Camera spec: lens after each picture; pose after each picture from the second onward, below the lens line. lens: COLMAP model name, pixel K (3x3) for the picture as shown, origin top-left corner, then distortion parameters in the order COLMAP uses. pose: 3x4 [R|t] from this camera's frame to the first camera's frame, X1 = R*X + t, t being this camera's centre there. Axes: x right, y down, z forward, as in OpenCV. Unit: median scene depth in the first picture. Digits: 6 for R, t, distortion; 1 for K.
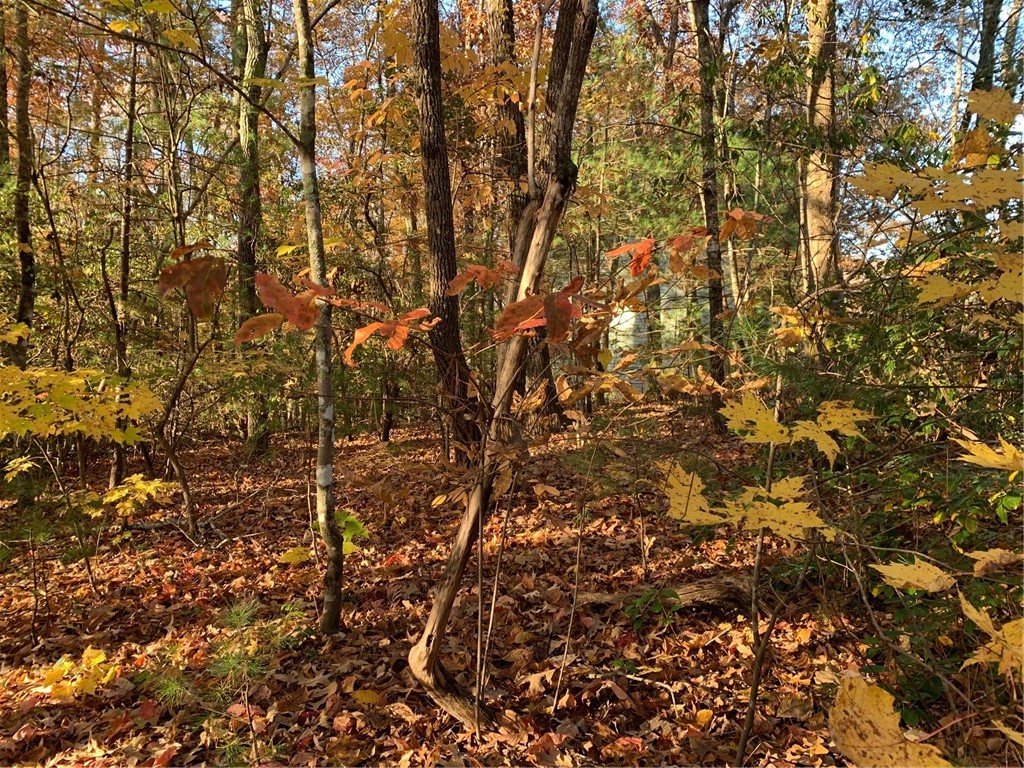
lens RADIAL K [[800.4, 0, 521.2], [0, 800.4, 382.0], [0, 0, 1]] dist [0.004098, 0.050941]
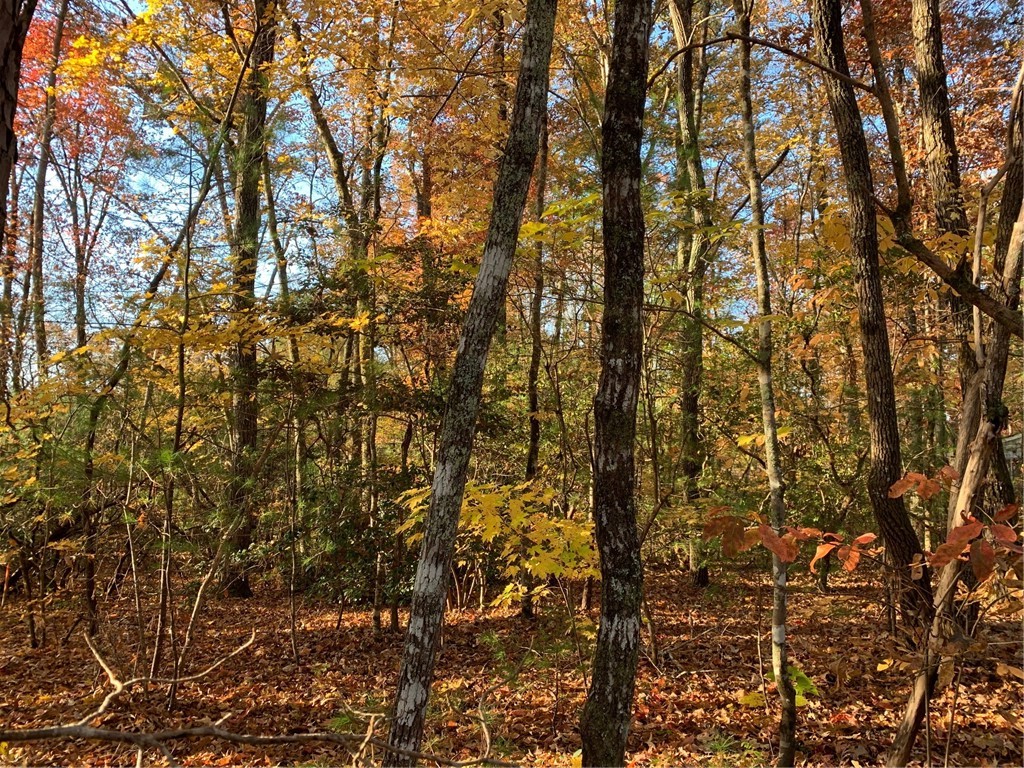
lens RADIAL K [[800.4, 0, 521.2], [0, 800.4, 382.0], [0, 0, 1]] dist [0.004098, 0.050941]
pose [[0.867585, -0.031390, -0.496298, 0.018289], [-0.044073, 0.989225, -0.139612, -0.050389], [0.495332, 0.142998, 0.856853, -0.189603]]
